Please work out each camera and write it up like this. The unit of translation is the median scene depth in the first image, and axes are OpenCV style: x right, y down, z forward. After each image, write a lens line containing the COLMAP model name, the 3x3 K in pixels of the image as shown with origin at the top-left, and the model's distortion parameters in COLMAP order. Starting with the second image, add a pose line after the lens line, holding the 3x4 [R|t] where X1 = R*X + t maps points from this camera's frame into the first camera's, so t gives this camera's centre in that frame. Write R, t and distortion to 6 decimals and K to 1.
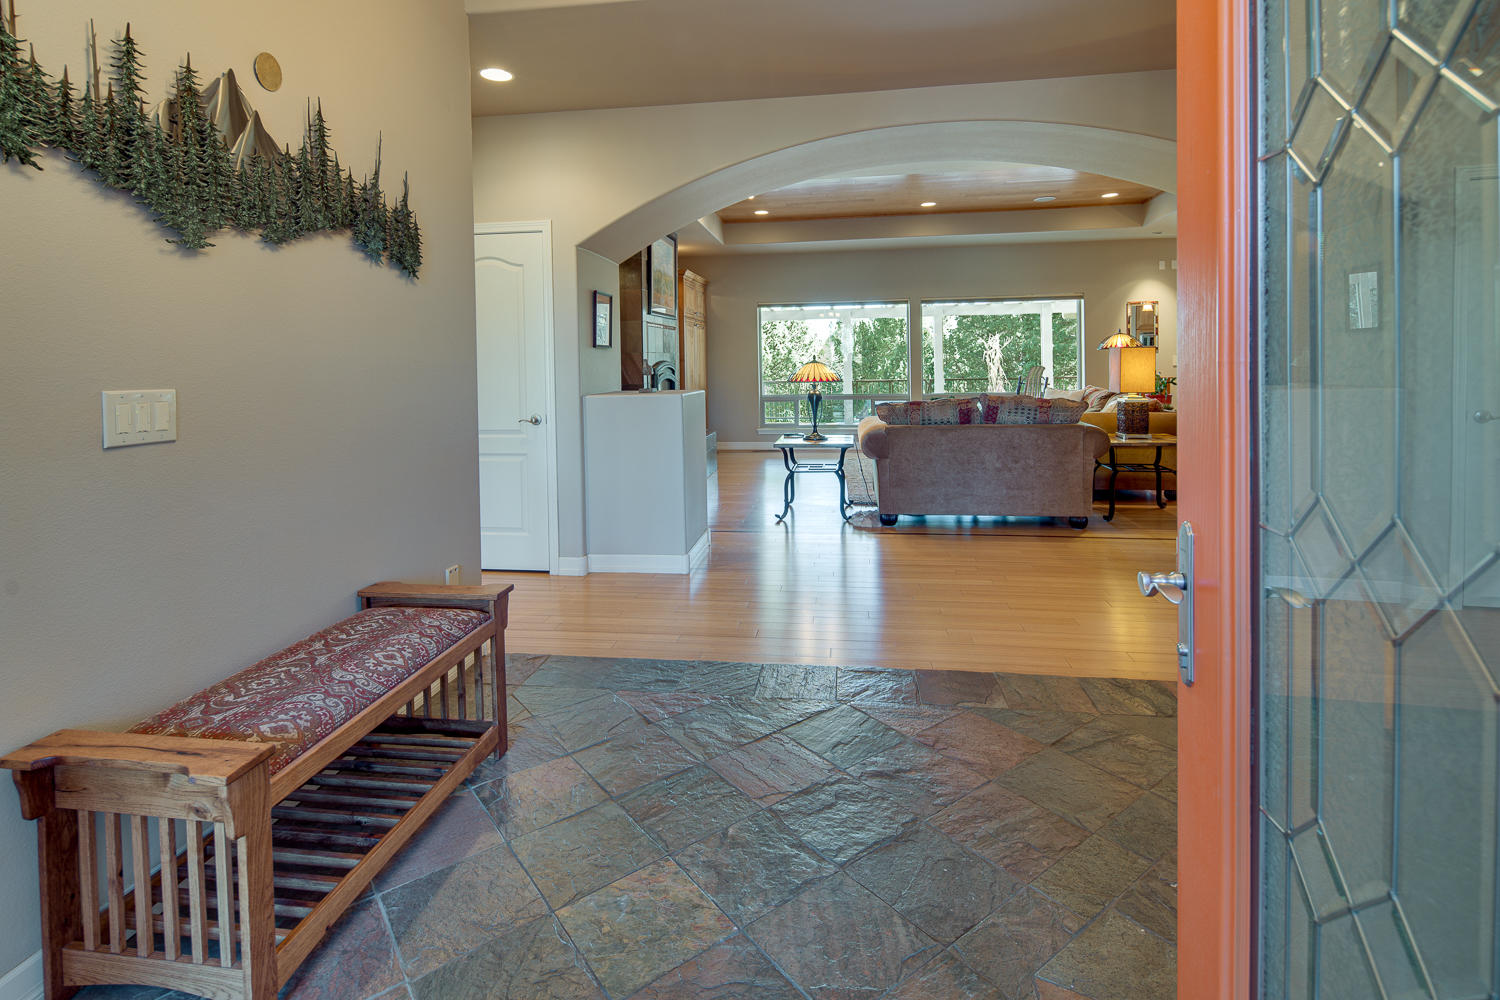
lens RADIAL K [[737.0, 0, 734.5], [0, 737.0, 382.2], [0, 0, 1]] dist [0.000266, -0.001773]
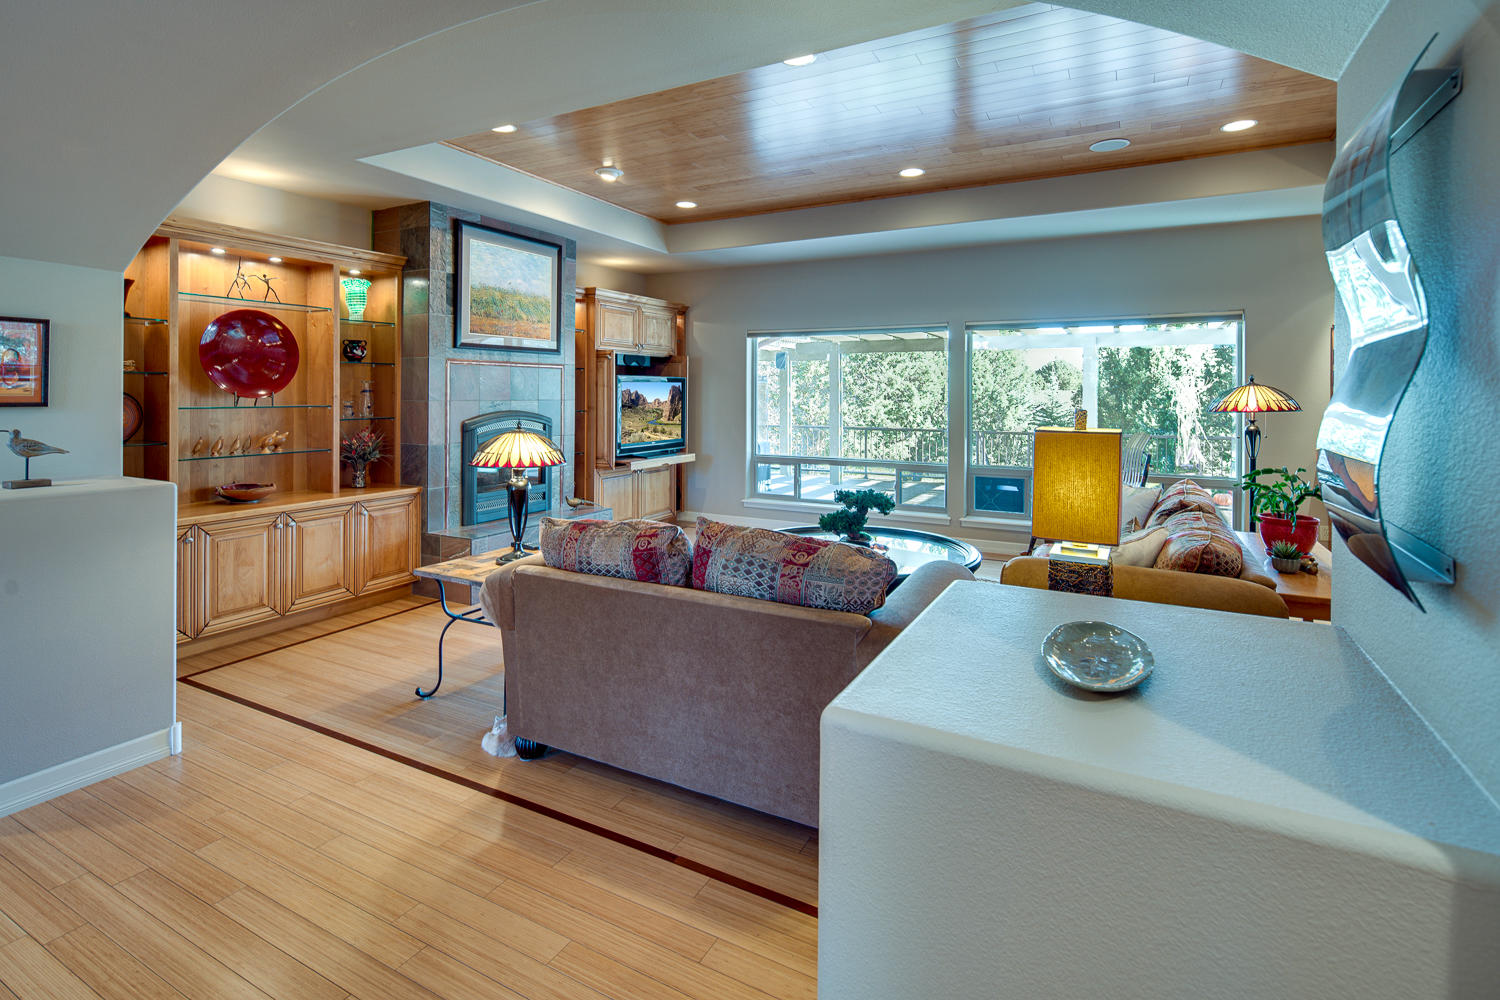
lens RADIAL K [[737.0, 0, 724.3], [0, 737.0, 396.5], [0, 0, 1]] dist [0.000266, -0.001773]
pose [[0.939100, 0.022780, -0.342889, 0.340823], [-0.029666, 0.999450, -0.014851, -0.037236], [0.342362, 0.024119, 0.939259, 0.368854]]
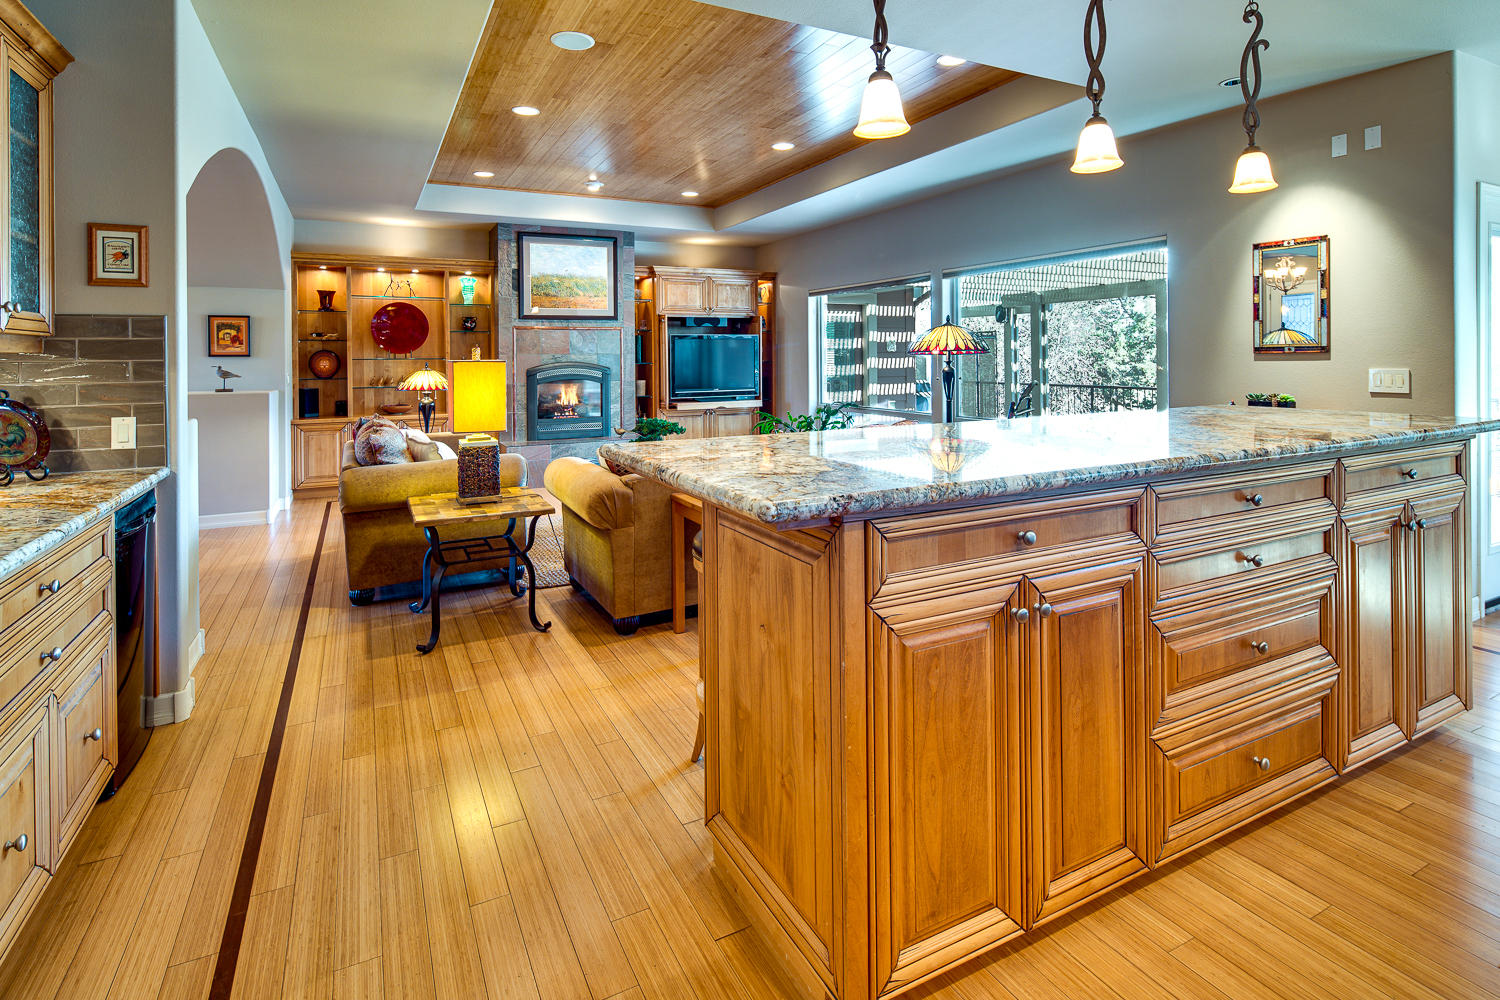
lens RADIAL K [[737.0, 0, 722.2], [0, 737.0, 362.1], [0, 0, 1]] dist [0.000266, -0.001773]
pose [[0.572691, 0.017174, -0.819591, 0.820686], [-0.023130, 0.999721, 0.004786, -0.037129], [0.819445, 0.016217, 0.572929, 0.559940]]
